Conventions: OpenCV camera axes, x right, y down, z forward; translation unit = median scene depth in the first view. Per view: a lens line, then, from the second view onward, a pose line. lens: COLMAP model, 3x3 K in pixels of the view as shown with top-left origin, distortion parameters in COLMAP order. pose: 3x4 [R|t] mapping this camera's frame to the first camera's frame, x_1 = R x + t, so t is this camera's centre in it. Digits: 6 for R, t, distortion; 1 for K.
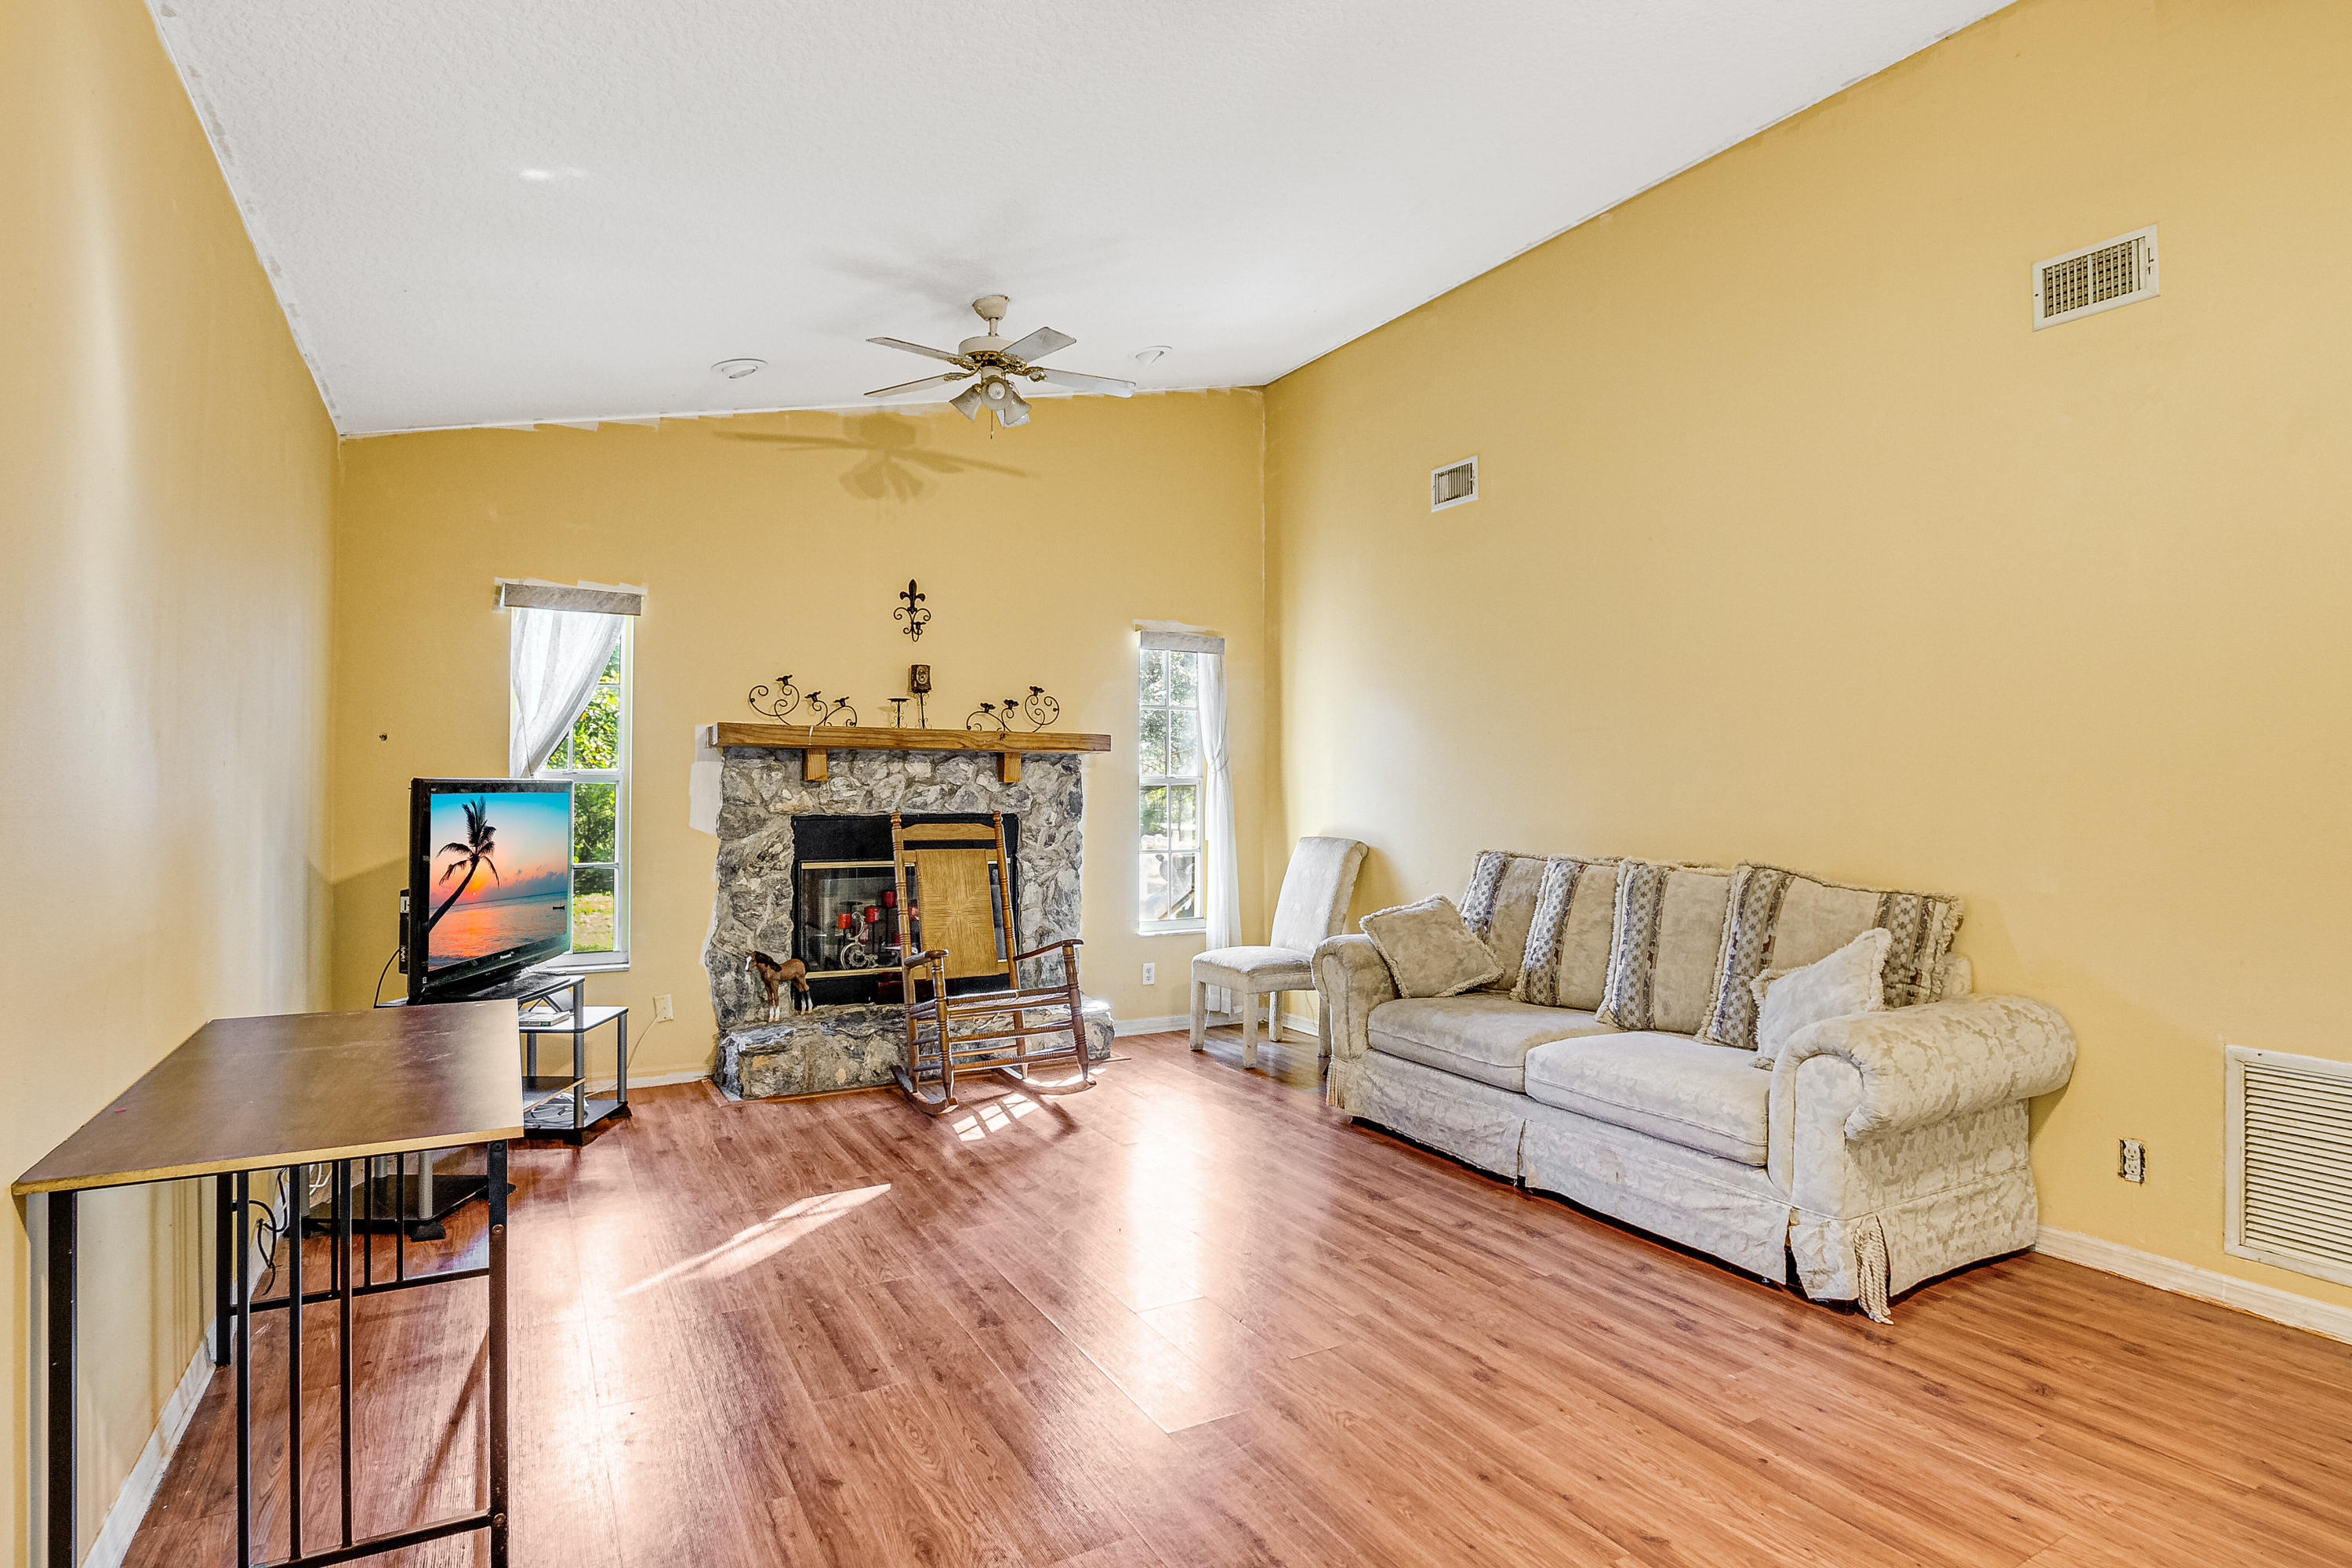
lens RADIAL K [[1191.1, 0, 1177.2], [0, 1191.1, 761.8], [0, 0, 1]] dist [-0.028380, 0.000037]
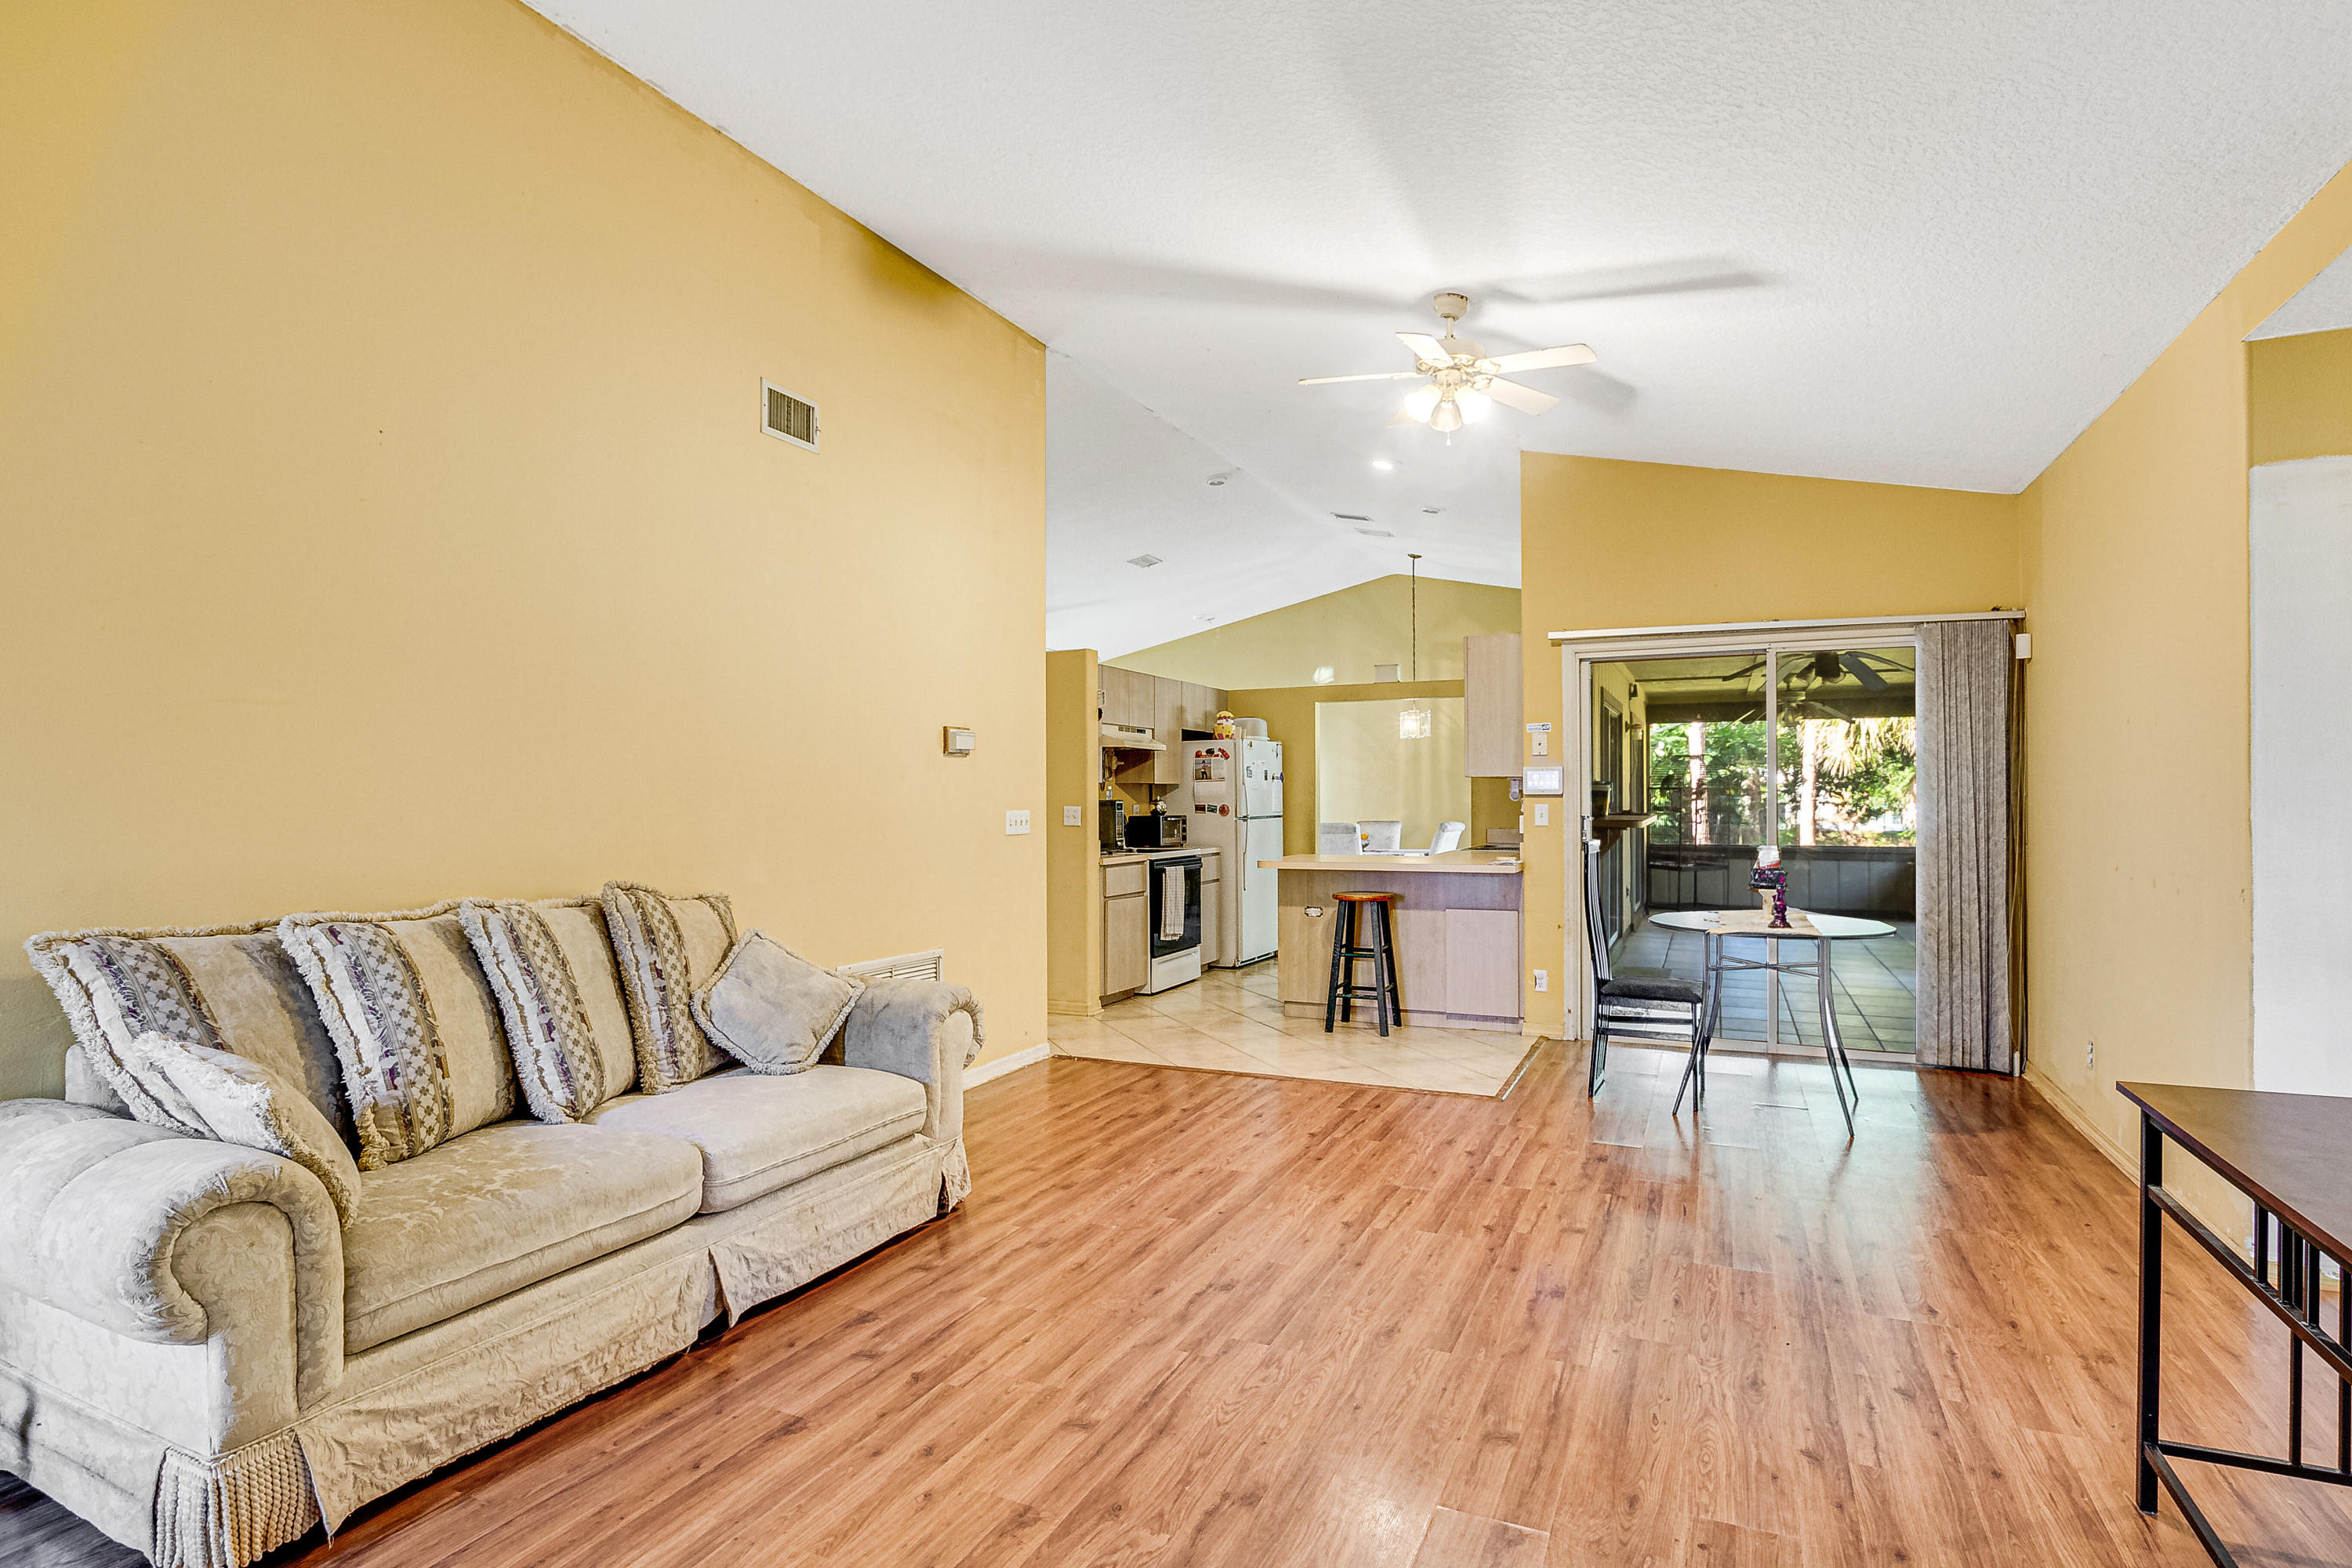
lens RADIAL K [[1125.1, 0, 1188.6], [0, 1125.1, 794.8], [0, 0, 1]] dist [-0.018906, -0.000237]
pose [[-0.567831, 0.001313, 0.823144, -0.335417], [-0.018128, 0.999736, -0.014100, 0.017136], [-0.822946, -0.022928, -0.567657, 0.856093]]
